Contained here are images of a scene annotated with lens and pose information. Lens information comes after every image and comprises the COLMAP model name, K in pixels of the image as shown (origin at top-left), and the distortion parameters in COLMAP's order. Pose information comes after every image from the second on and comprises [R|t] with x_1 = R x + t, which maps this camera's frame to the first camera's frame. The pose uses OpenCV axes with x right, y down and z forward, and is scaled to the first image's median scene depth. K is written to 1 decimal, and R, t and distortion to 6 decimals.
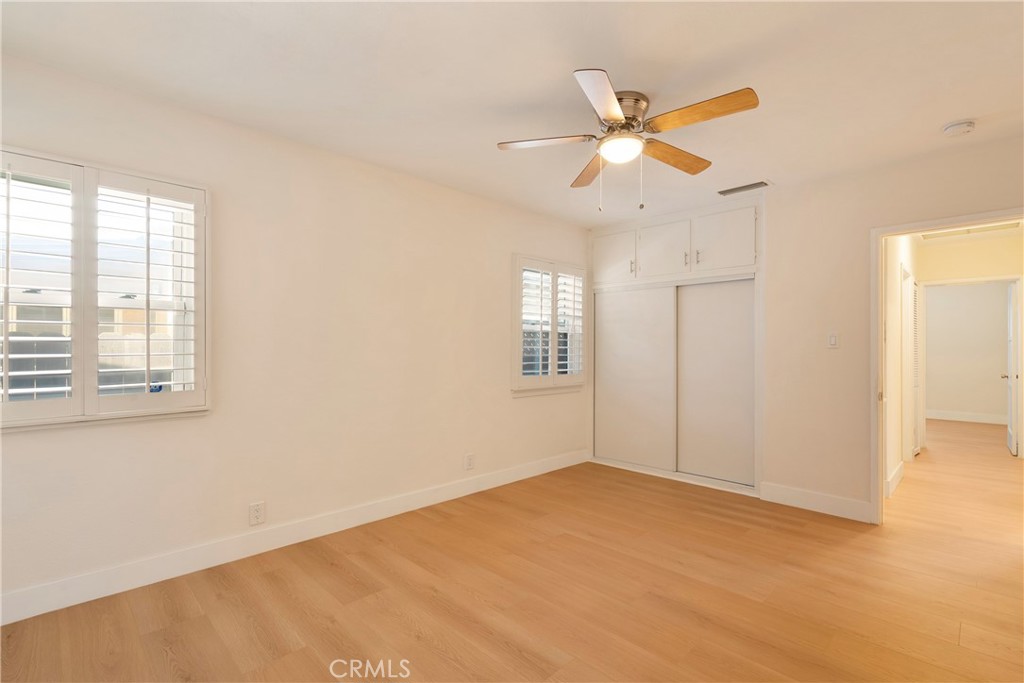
lens RADIAL K [[472.1, 0, 511.1], [0, 472.1, 344.4], [0, 0, 1]] dist [-0.001325, -0.000391]
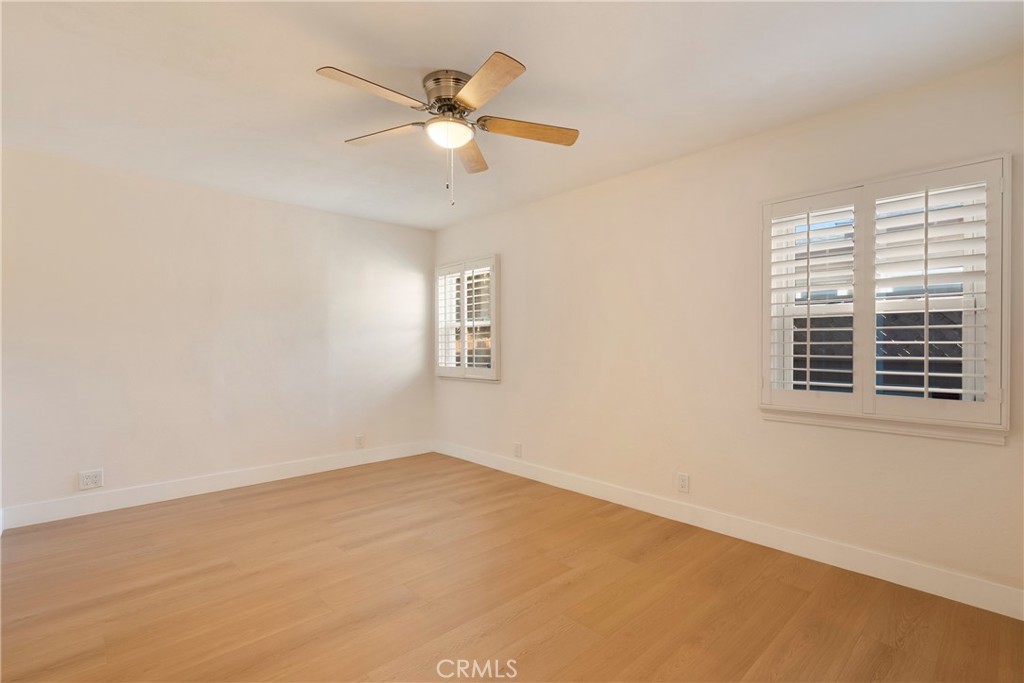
lens RADIAL K [[472.1, 0, 515.6], [0, 472.1, 339.9], [0, 0, 1]] dist [-0.001325, -0.000391]
pose [[-0.021163, -0.018921, -0.999597, 0.795634], [0.001347, 0.999819, -0.018954, 0.015687], [0.999775, -0.001747, -0.021134, 0.775722]]
